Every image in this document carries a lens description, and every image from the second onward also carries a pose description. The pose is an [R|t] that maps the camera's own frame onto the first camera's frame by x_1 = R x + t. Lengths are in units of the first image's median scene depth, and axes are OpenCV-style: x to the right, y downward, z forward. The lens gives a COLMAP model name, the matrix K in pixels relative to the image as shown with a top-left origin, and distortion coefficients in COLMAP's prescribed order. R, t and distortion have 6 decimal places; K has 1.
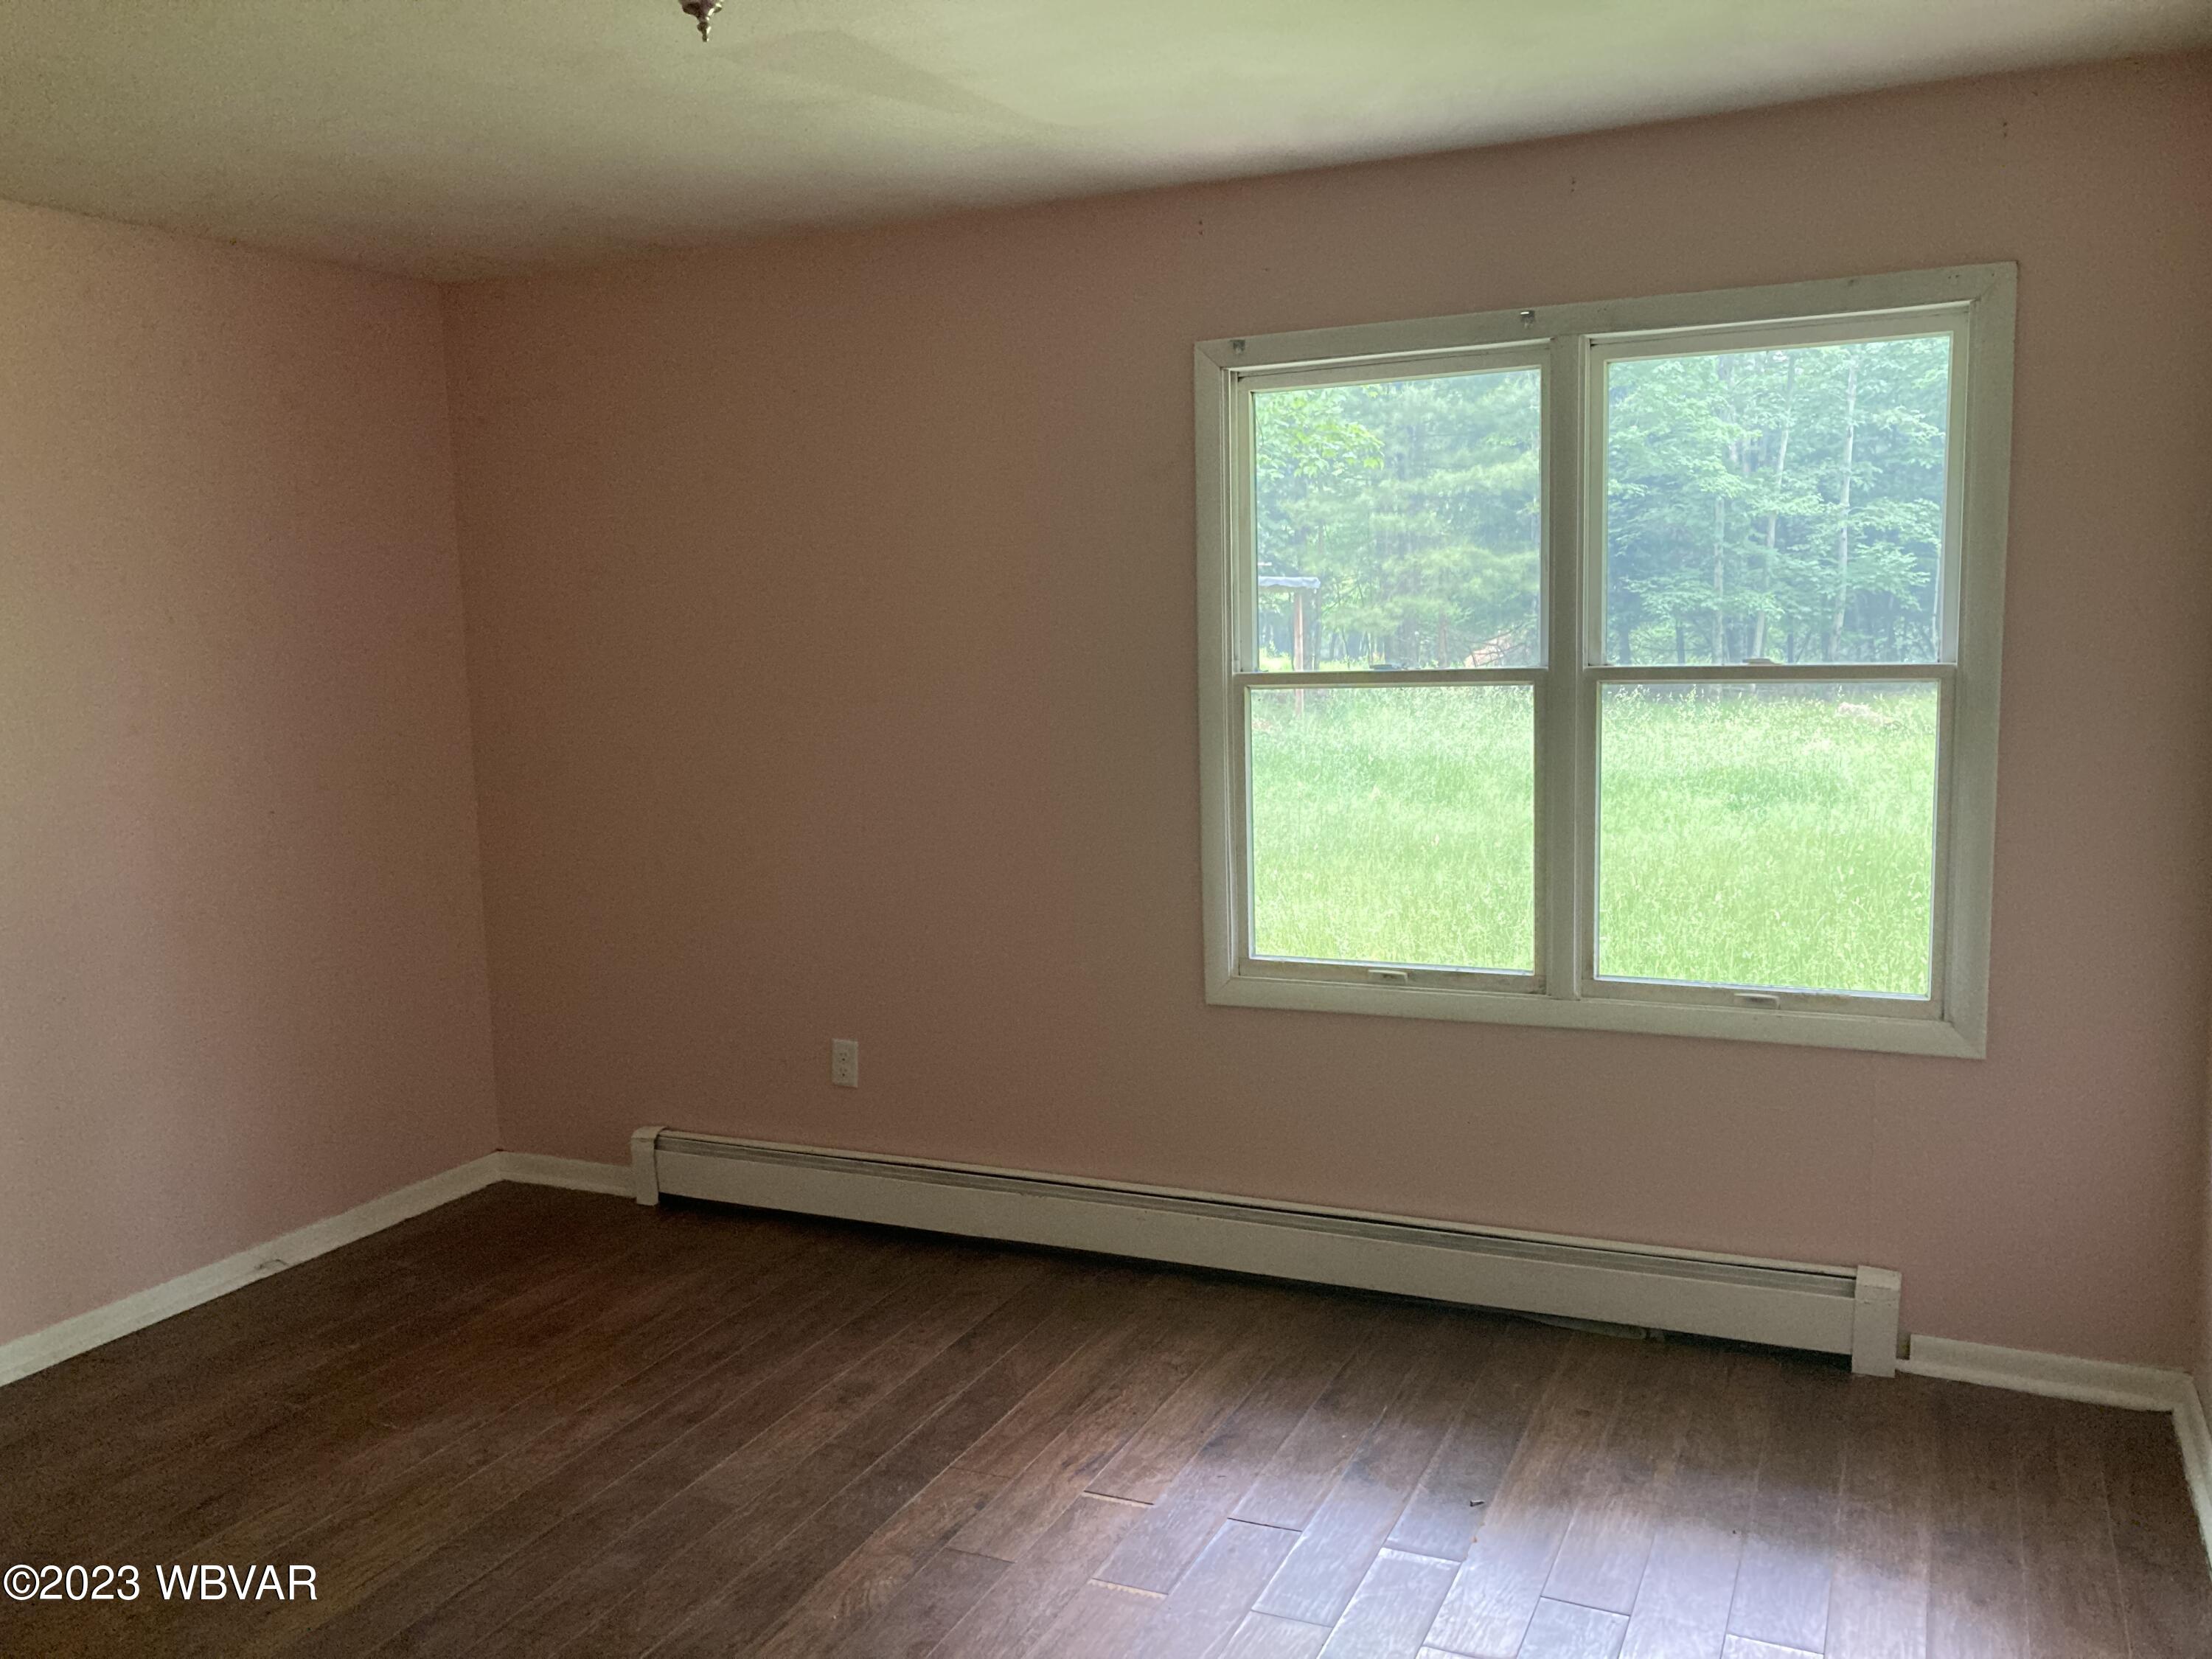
lens RADIAL K [[1806.1, 0, 1113.3], [0, 1806.1, 794.9], [0, 0, 1]] dist [0.014810, -0.002600]
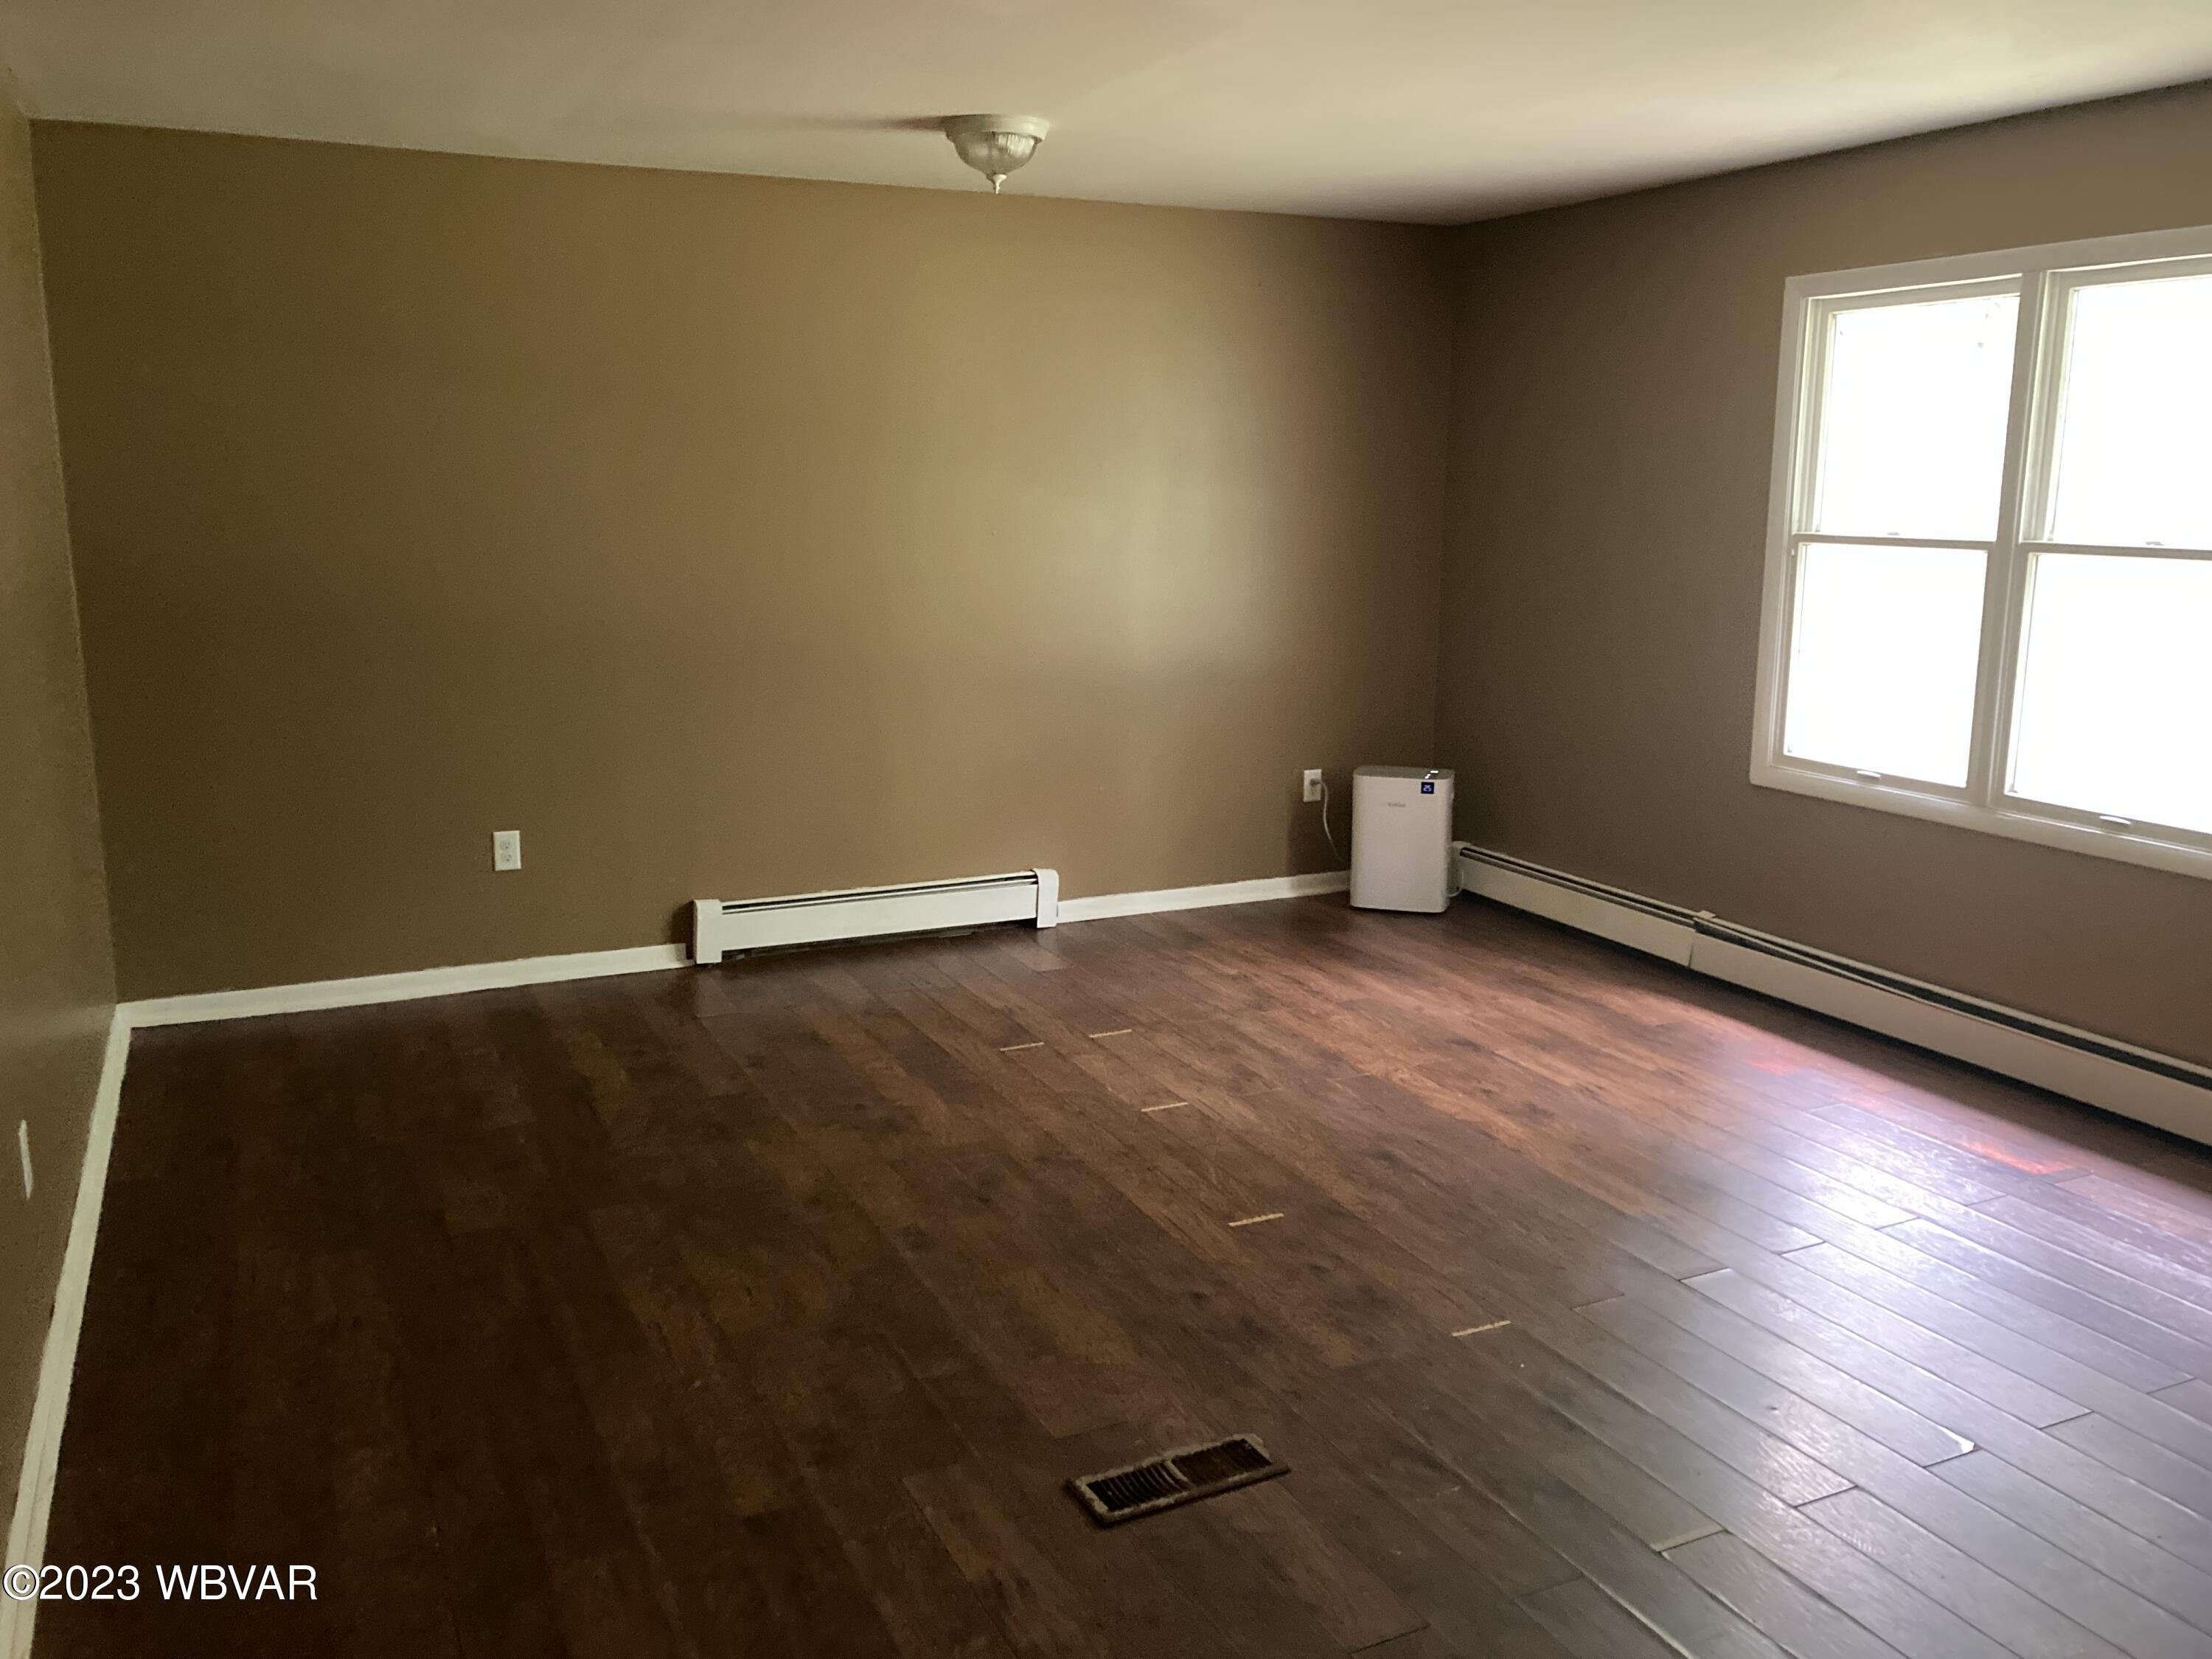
lens RADIAL K [[1806.1, 0, 1113.3], [0, 1806.1, 794.9], [0, 0, 1]] dist [0.014810, -0.002600]
pose [[0.768564, 0.150657, -0.621781, 0.556616], [-0.102287, 0.988312, 0.113032, 0.023706], [0.631543, -0.023272, 0.774992, -0.339755]]
